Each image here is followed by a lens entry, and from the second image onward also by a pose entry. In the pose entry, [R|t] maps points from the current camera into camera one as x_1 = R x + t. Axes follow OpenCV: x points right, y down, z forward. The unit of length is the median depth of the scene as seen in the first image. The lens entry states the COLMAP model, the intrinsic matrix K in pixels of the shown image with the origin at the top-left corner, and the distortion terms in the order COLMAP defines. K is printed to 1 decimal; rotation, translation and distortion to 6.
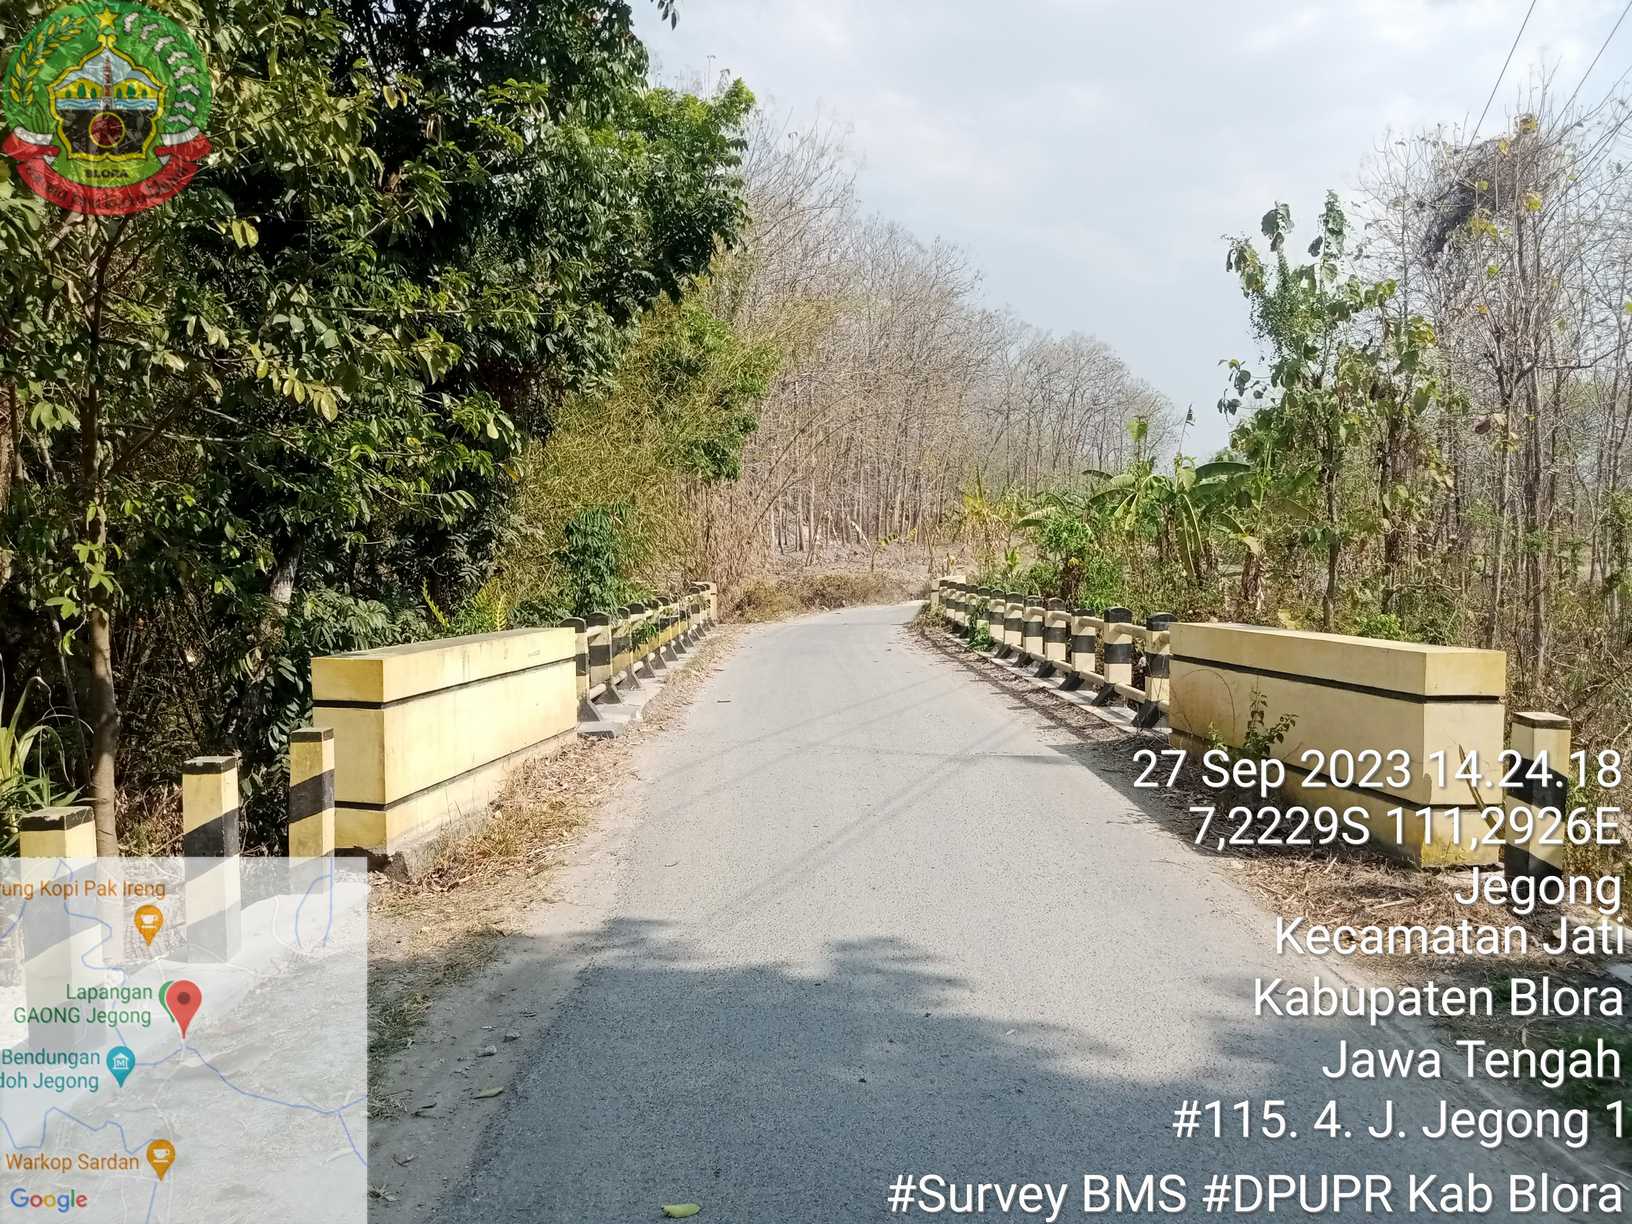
lens RADIAL K [[1317.7, 0, 842.0], [0, 1317.7, 608.8], [0, 0, 1]] dist [0.085472, -0.171939]
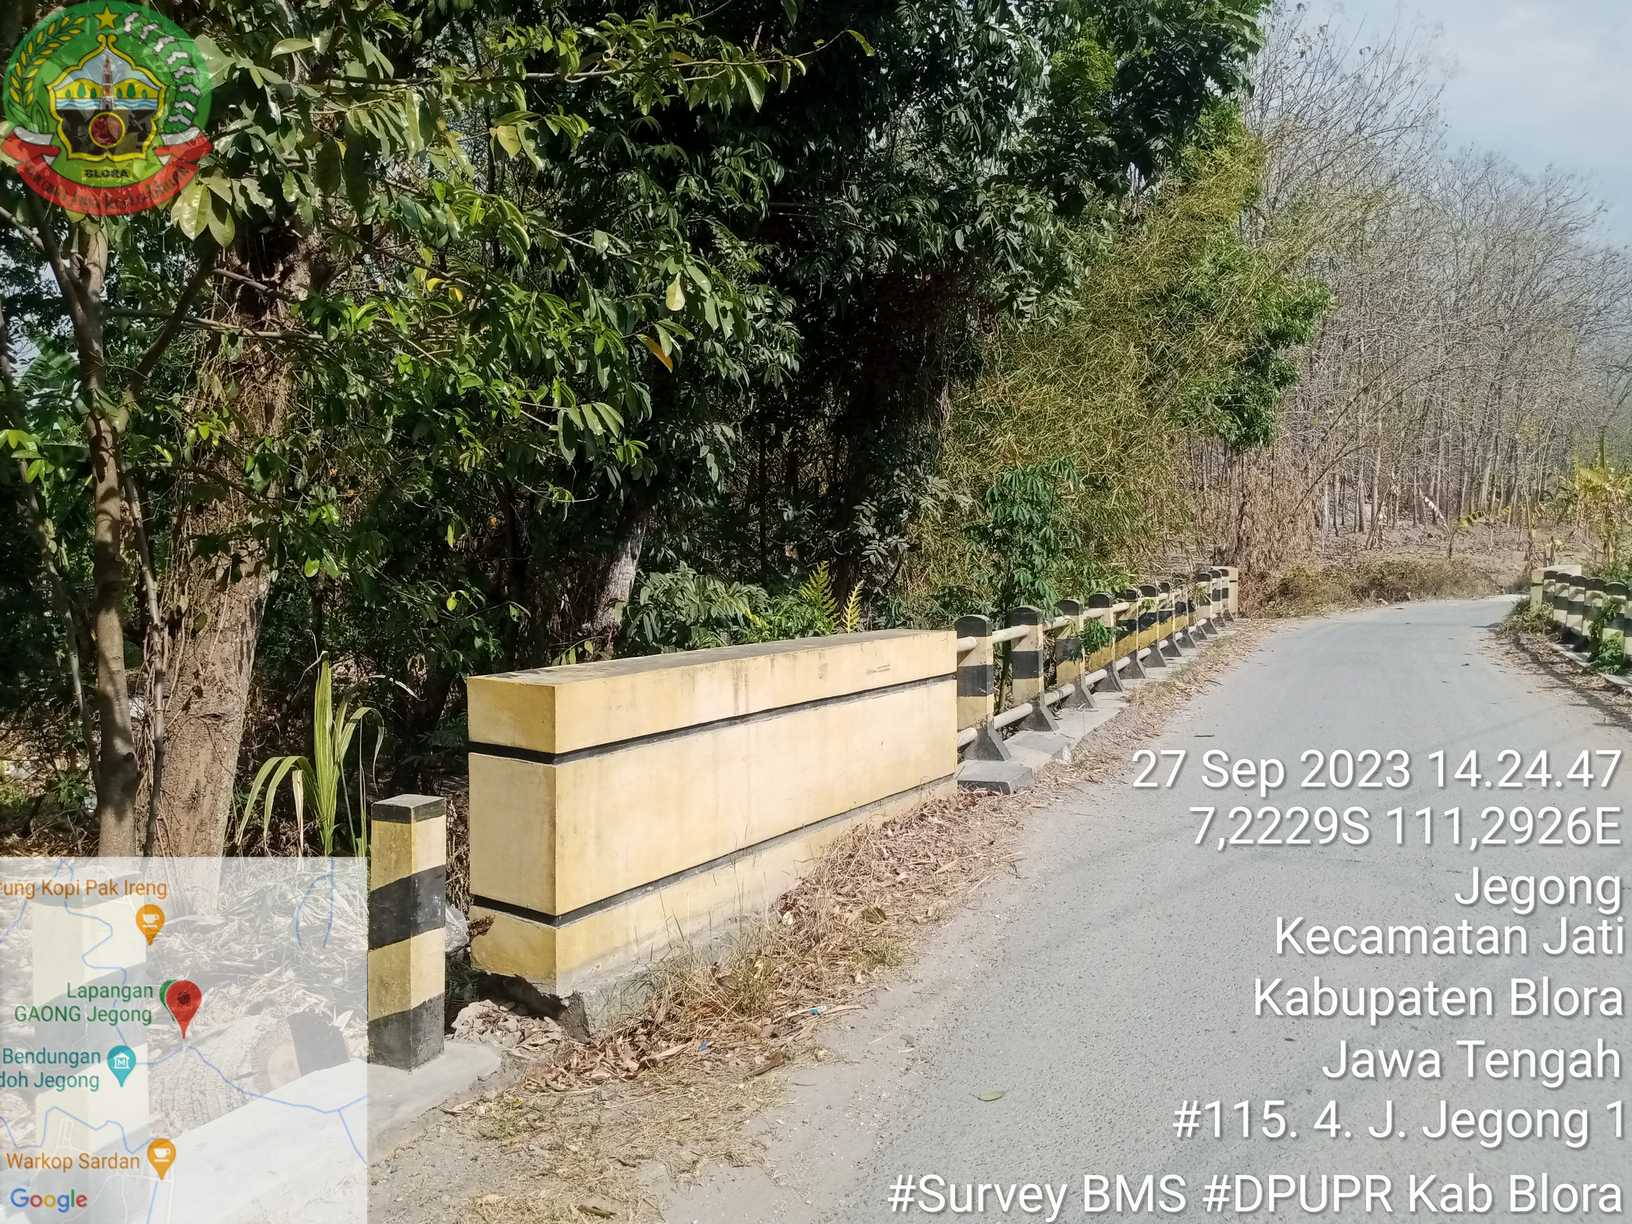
lens RADIAL K [[1317.7, 0, 842.0], [0, 1317.7, 608.8], [0, 0, 1]] dist [0.085472, -0.171939]
pose [[0.918064, 0.032426, -0.395103, 0.010251], [-0.026812, 0.999446, 0.019724, -0.006111], [0.395524, -0.007514, 0.918425, 0.210916]]
